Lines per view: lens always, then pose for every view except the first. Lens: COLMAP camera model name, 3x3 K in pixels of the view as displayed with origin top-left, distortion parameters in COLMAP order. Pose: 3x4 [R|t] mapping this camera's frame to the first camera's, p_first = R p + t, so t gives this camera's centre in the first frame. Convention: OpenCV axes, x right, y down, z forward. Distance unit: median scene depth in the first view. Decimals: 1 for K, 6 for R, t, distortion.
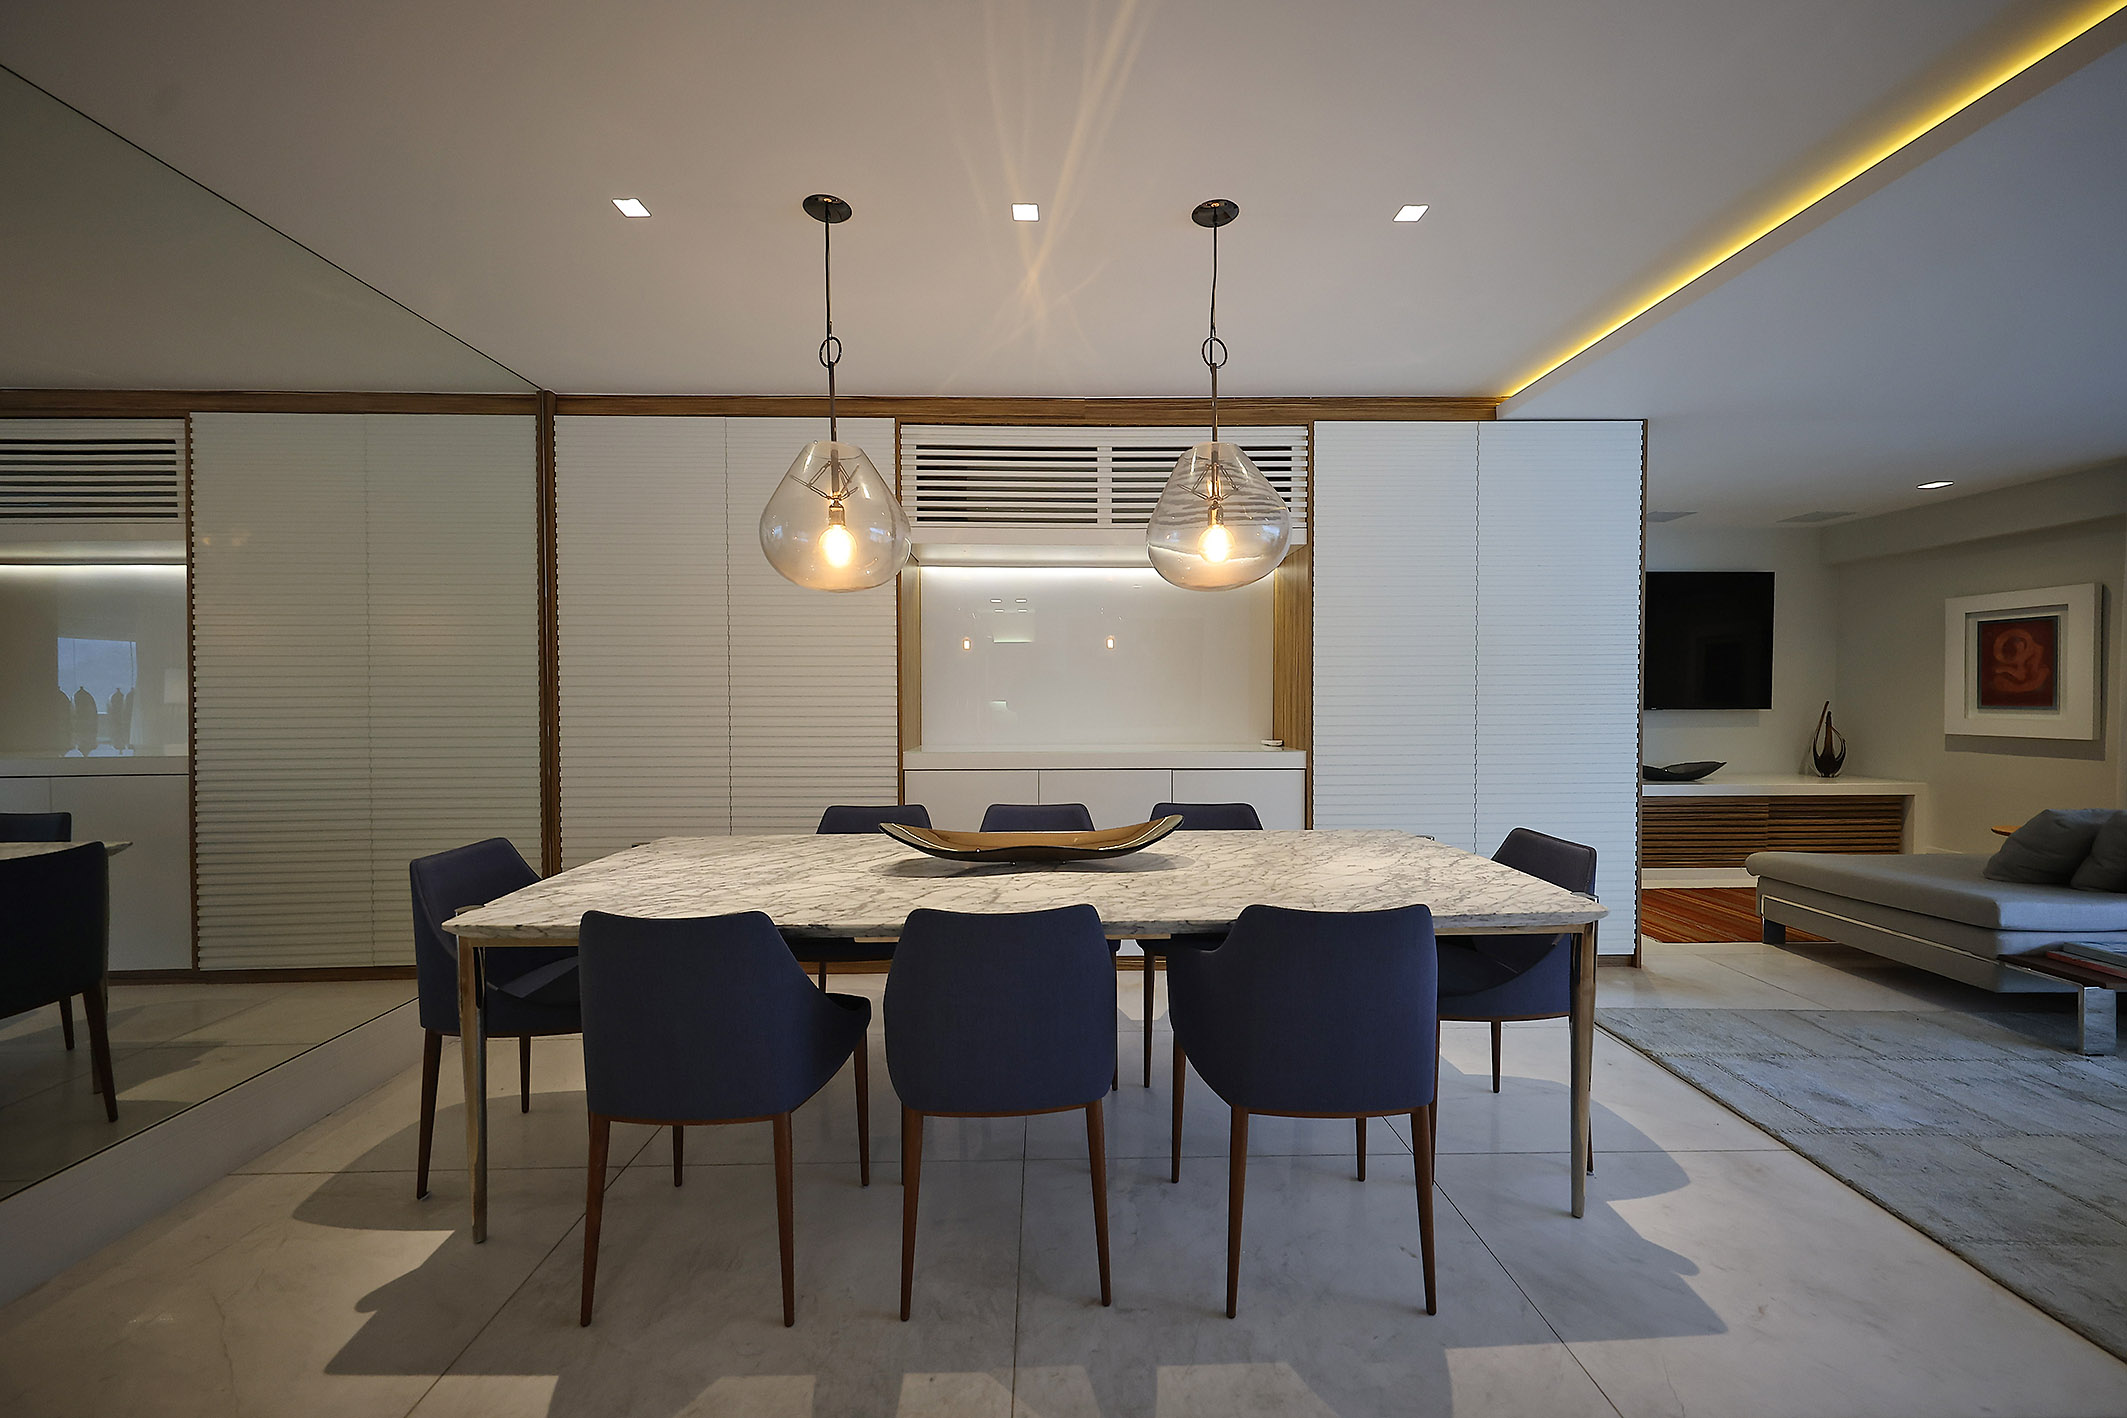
lens RADIAL K [[802.9, 0, 1057.4], [0, 802.9, 713.7], [0, 0, 1]] dist [0.003193, 0.000115]
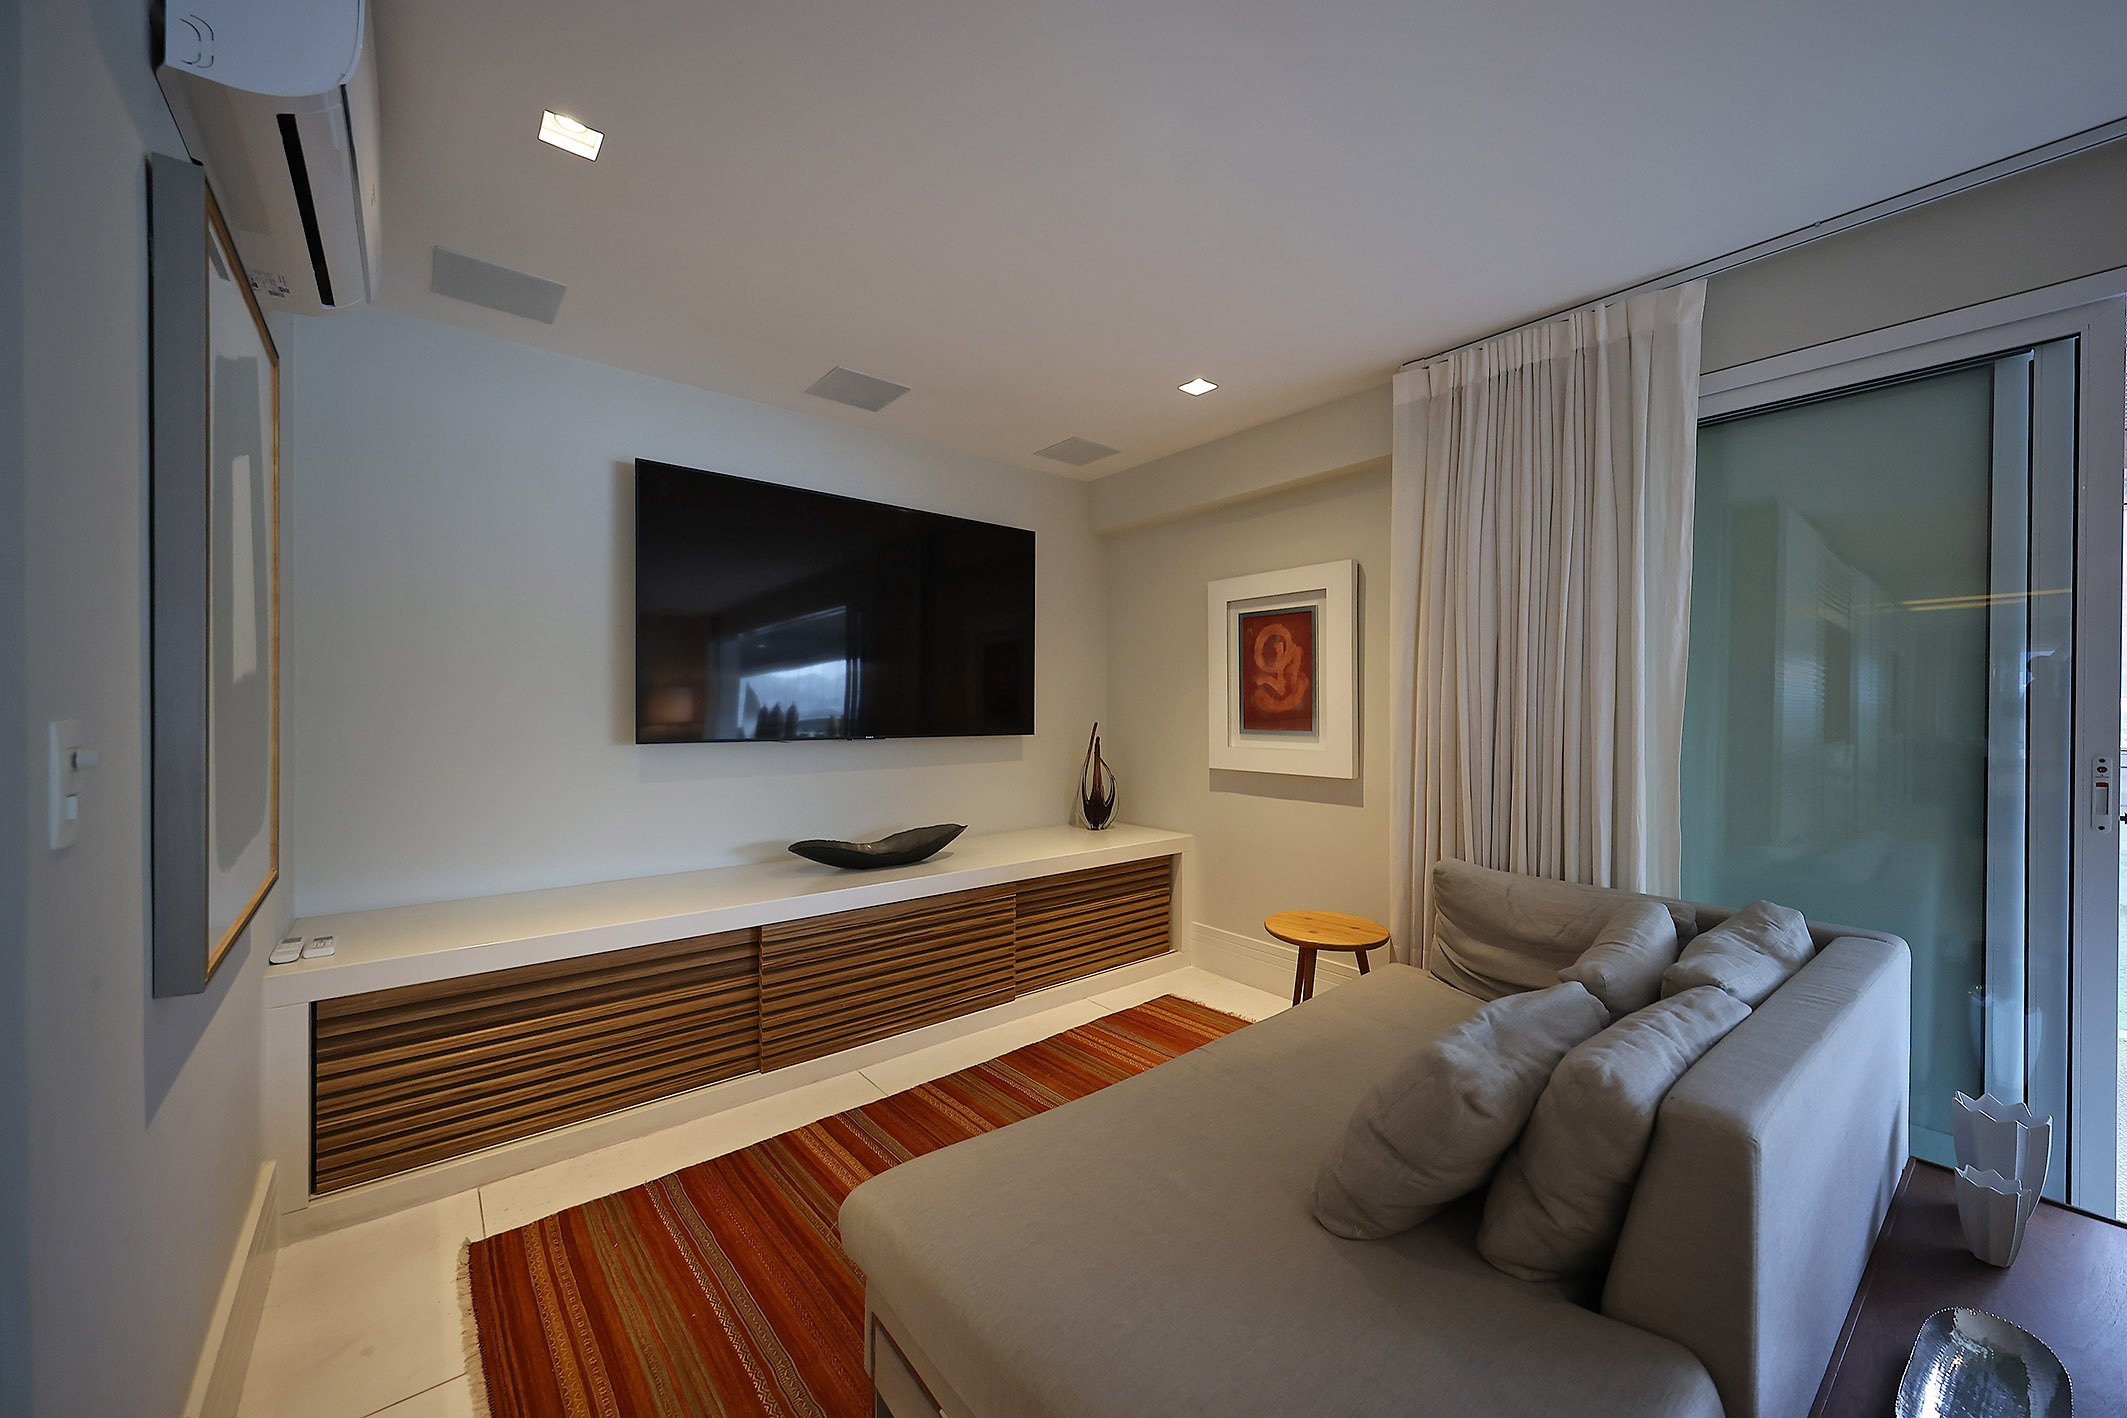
lens RADIAL K [[802.9, 0, 1064.0], [0, 802.9, 714.5], [0, 0, 1]] dist [0.003193, 0.000115]
pose [[0.783132, 0.000275, 0.621856, 0.569481], [0.009632, 0.999875, -0.012572, -0.016029], [-0.621781, 0.015836, 0.783031, 0.533567]]
